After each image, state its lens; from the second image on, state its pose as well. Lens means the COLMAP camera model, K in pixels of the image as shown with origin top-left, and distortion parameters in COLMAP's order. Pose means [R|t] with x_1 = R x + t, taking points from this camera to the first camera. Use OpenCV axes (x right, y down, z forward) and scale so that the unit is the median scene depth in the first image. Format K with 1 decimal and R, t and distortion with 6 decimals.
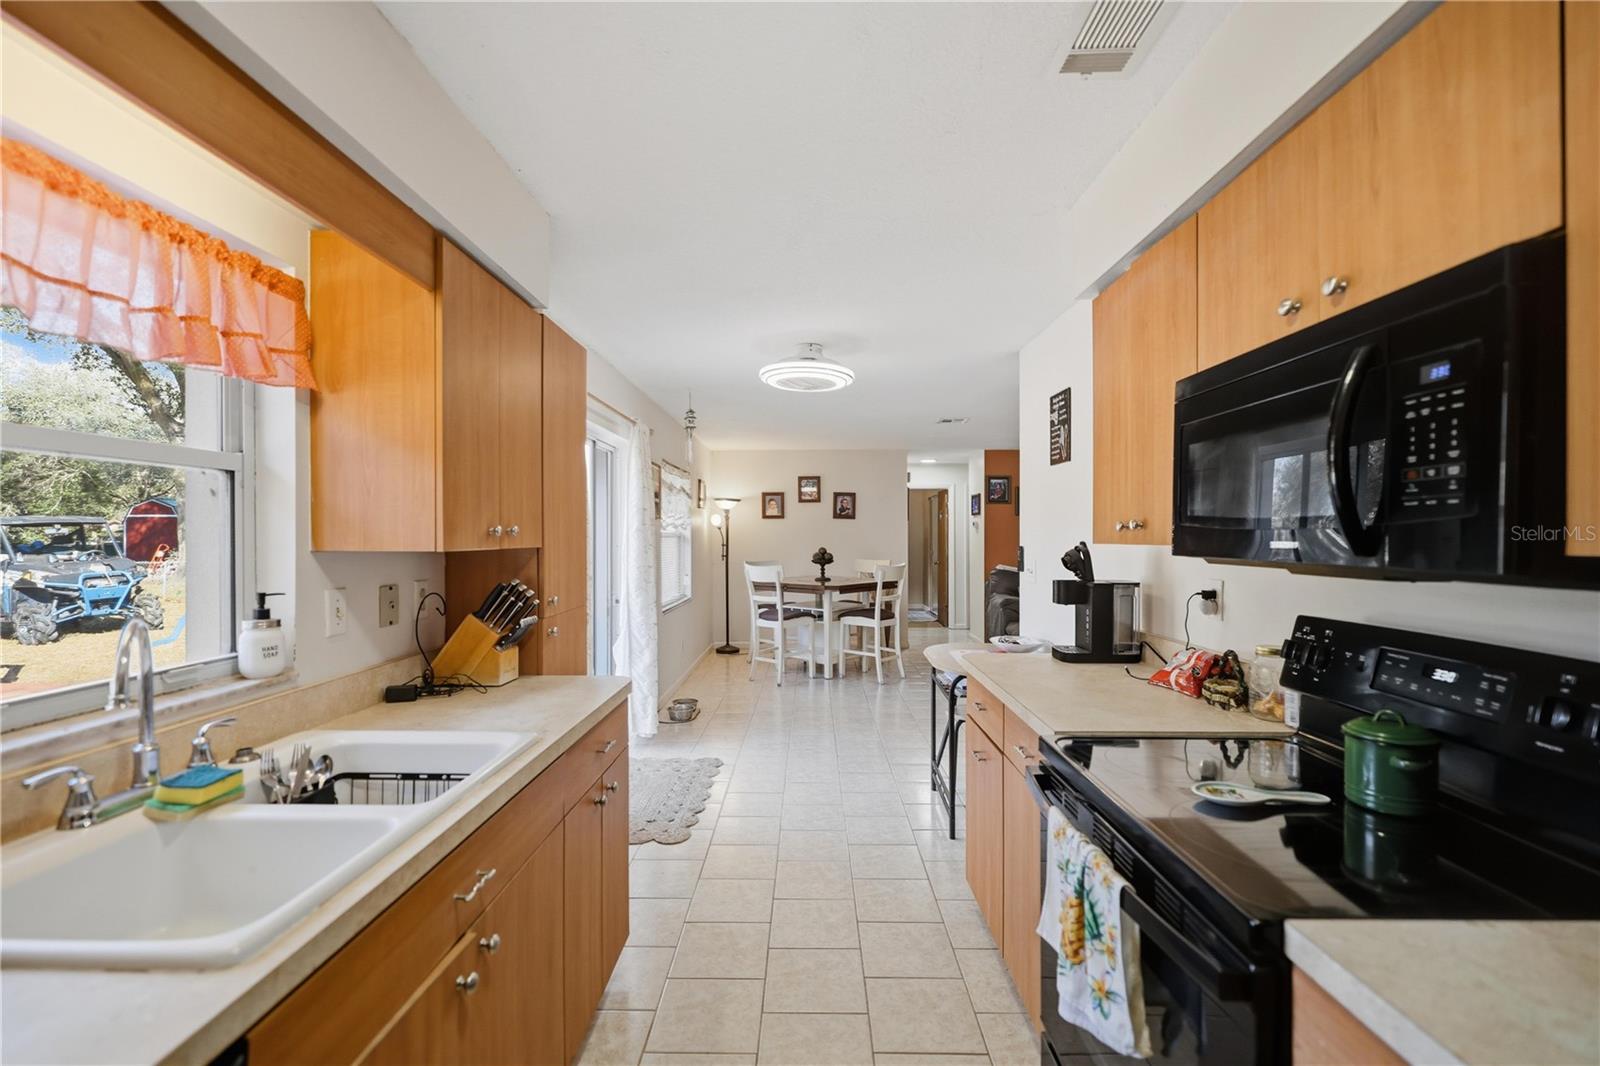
lens RADIAL K [[671.8, 0, 807.4], [0, 671.8, 538.9], [0, 0, 1]] dist [-0.000507, 0.000084]
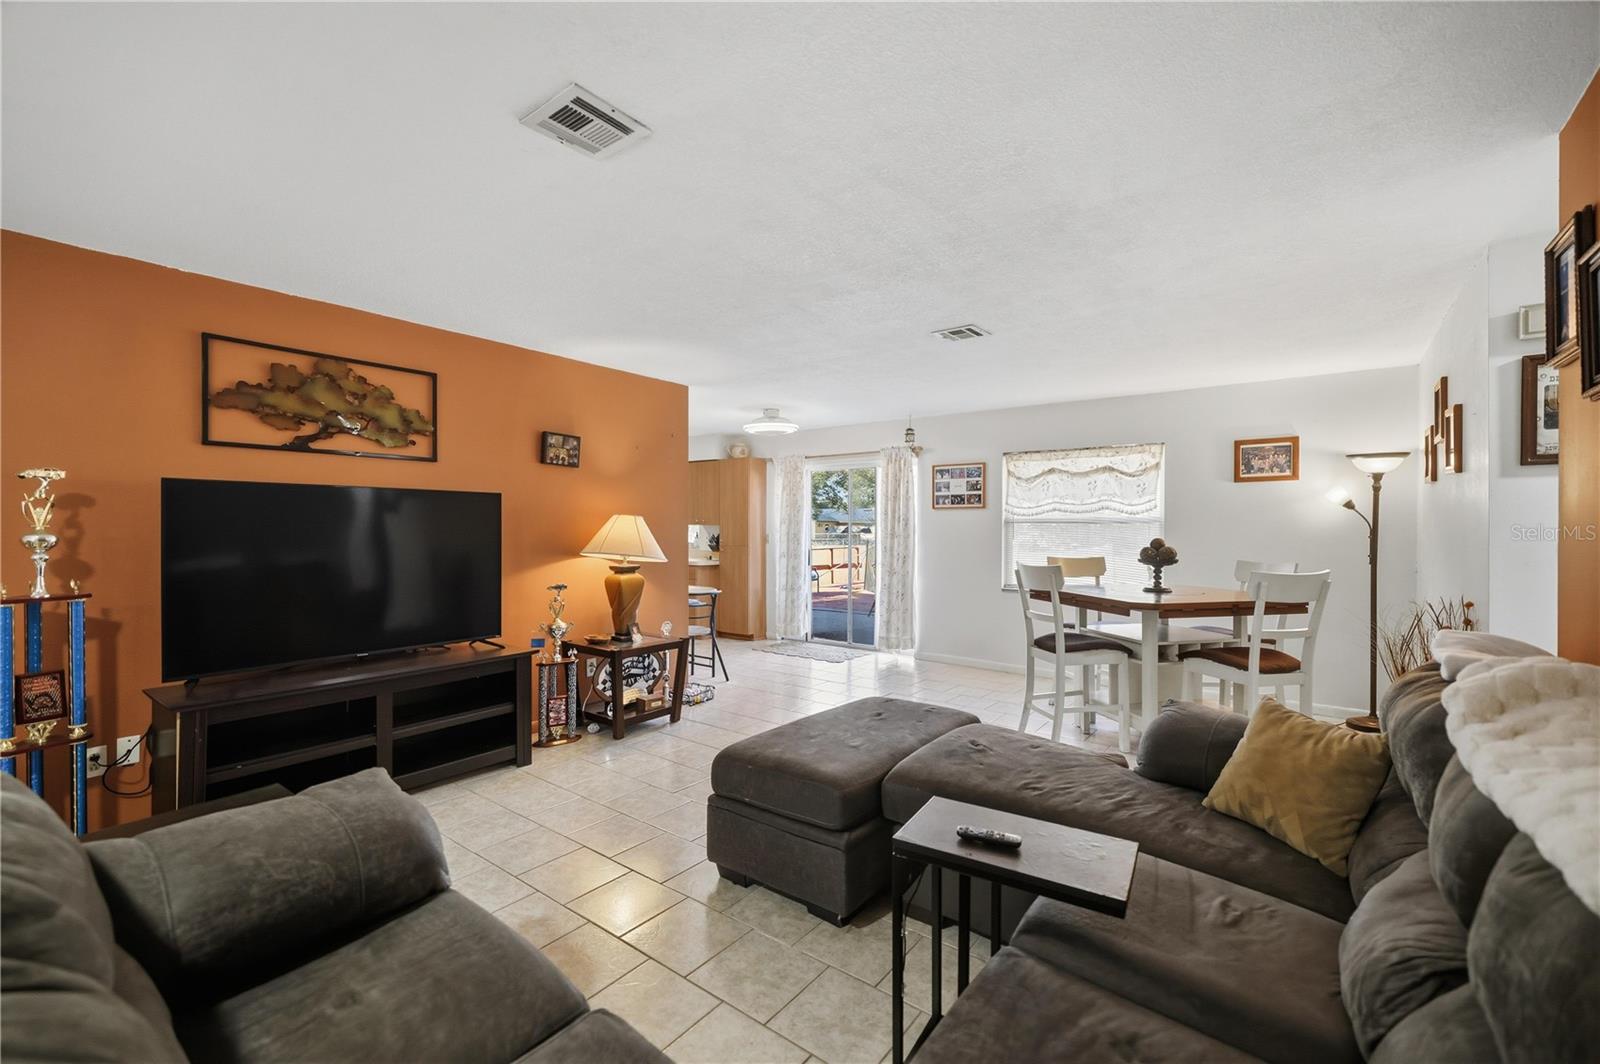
lens RADIAL K [[671.8, 0, 805.3], [0, 671.8, 527.6], [0, 0, 1]] dist [-0.000507, 0.000084]
pose [[-0.581912, -0.001645, -0.813250, 0.592209], [-0.007551, 0.999966, 0.003380, 0.002712], [0.813217, 0.008108, -0.581905, 0.919698]]
